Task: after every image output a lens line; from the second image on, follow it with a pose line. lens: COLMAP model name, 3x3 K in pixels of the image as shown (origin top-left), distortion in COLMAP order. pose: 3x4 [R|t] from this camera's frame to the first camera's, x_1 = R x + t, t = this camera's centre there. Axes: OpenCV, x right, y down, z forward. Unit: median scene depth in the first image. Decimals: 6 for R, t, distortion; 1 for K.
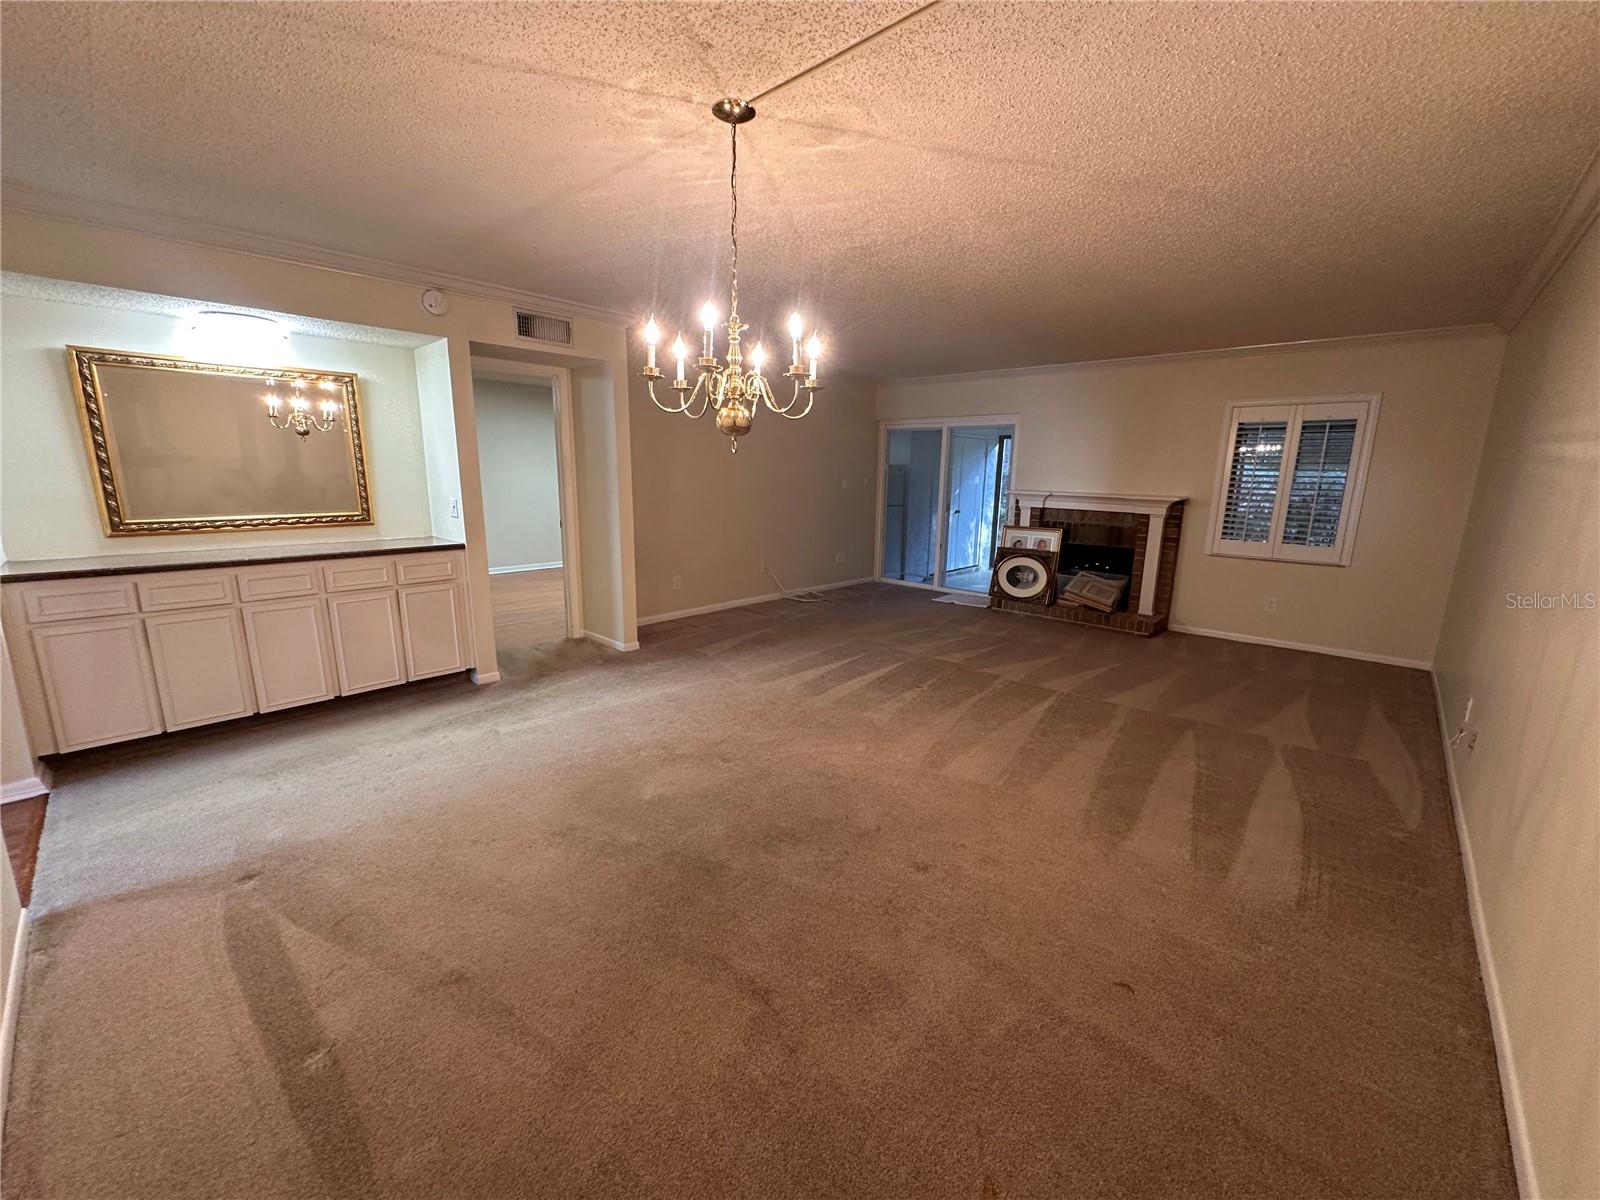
lens RADIAL K [[635.3, 0, 802.7], [0, 635.3, 601.7], [0, 0, 1]] dist [-0.001713, -0.000601]
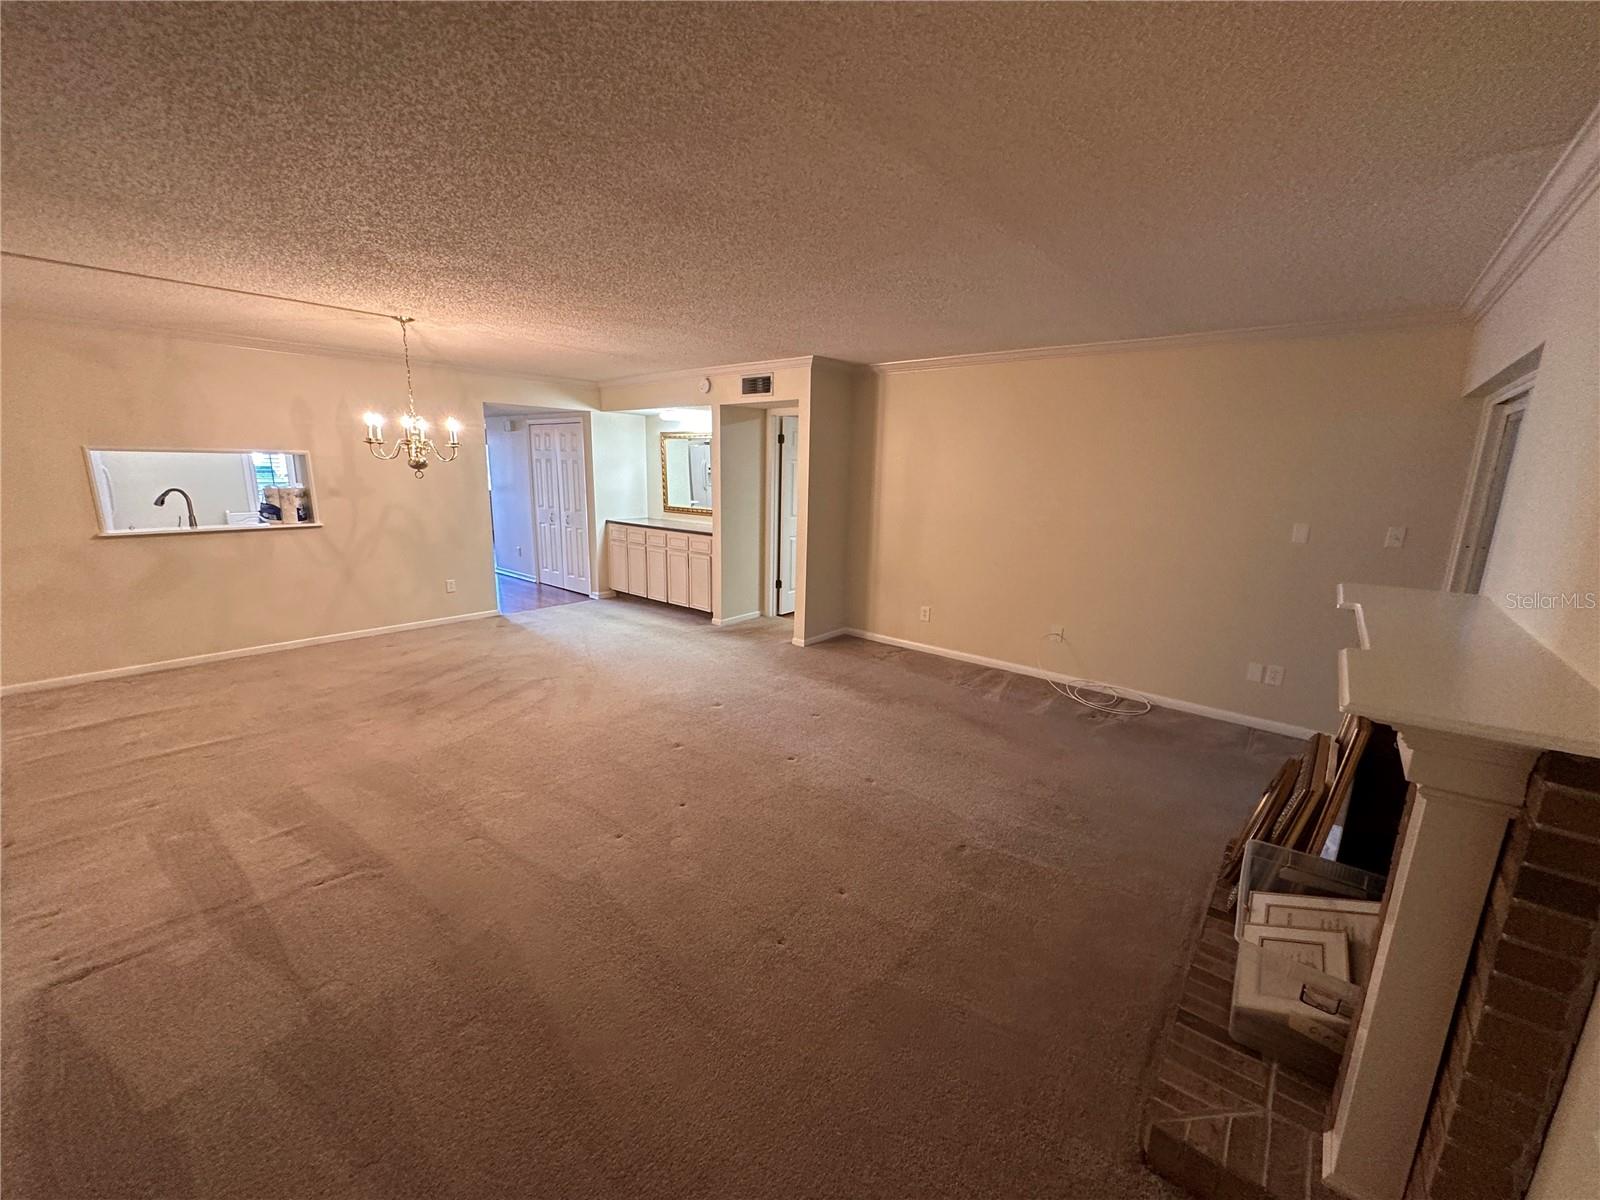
lens RADIAL K [[635.3, 0, 799.7], [0, 635.3, 603.1], [0, 0, 1]] dist [-0.001713, -0.000601]
pose [[0.050837, 0.189569, -0.980551, 0.859526], [-0.228678, 0.957945, 0.173342, -0.200384], [0.972174, 0.215418, 0.092049, 0.885300]]
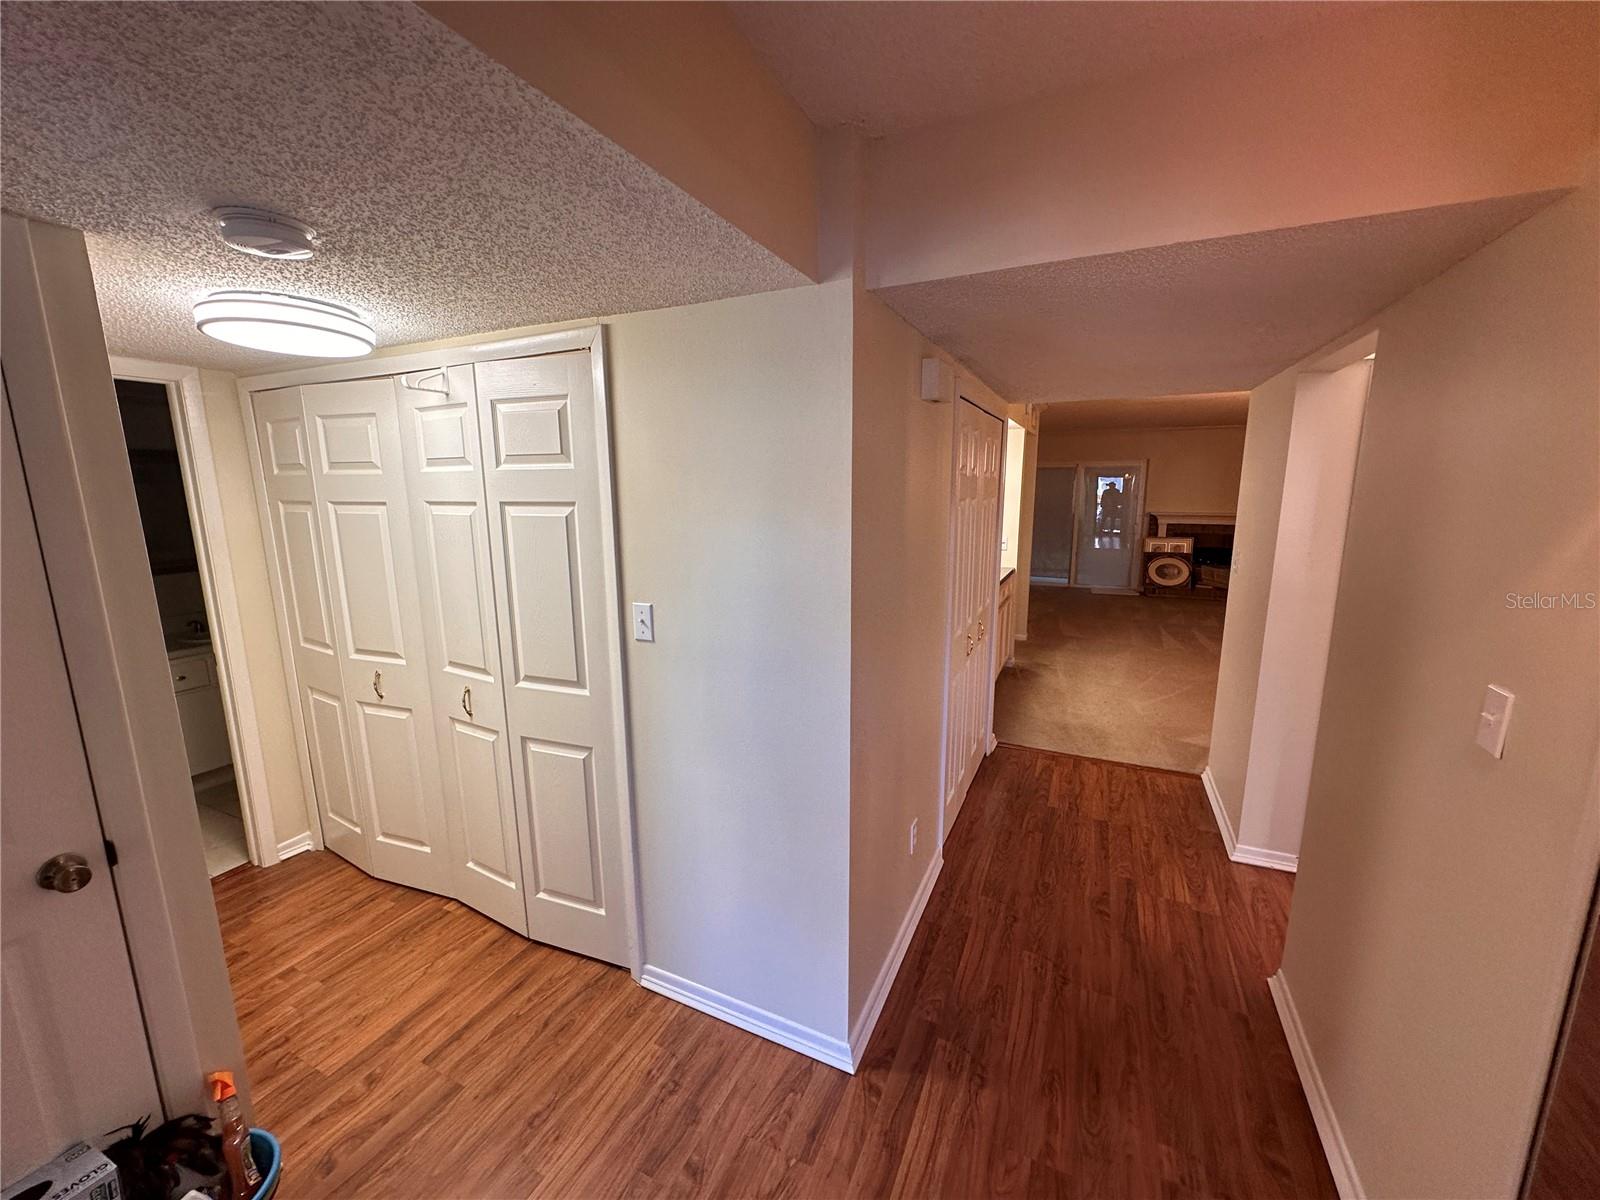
lens RADIAL K [[635.3, 0, 799.2], [0, 635.3, 601.7], [0, 0, 1]] dist [-0.001713, -0.000601]
pose [[0.953305, -0.075922, 0.292310, -1.167558], [0.082322, 0.996559, -0.009636, -0.033475], [-0.290572, 0.033250, 0.956275, -0.186100]]
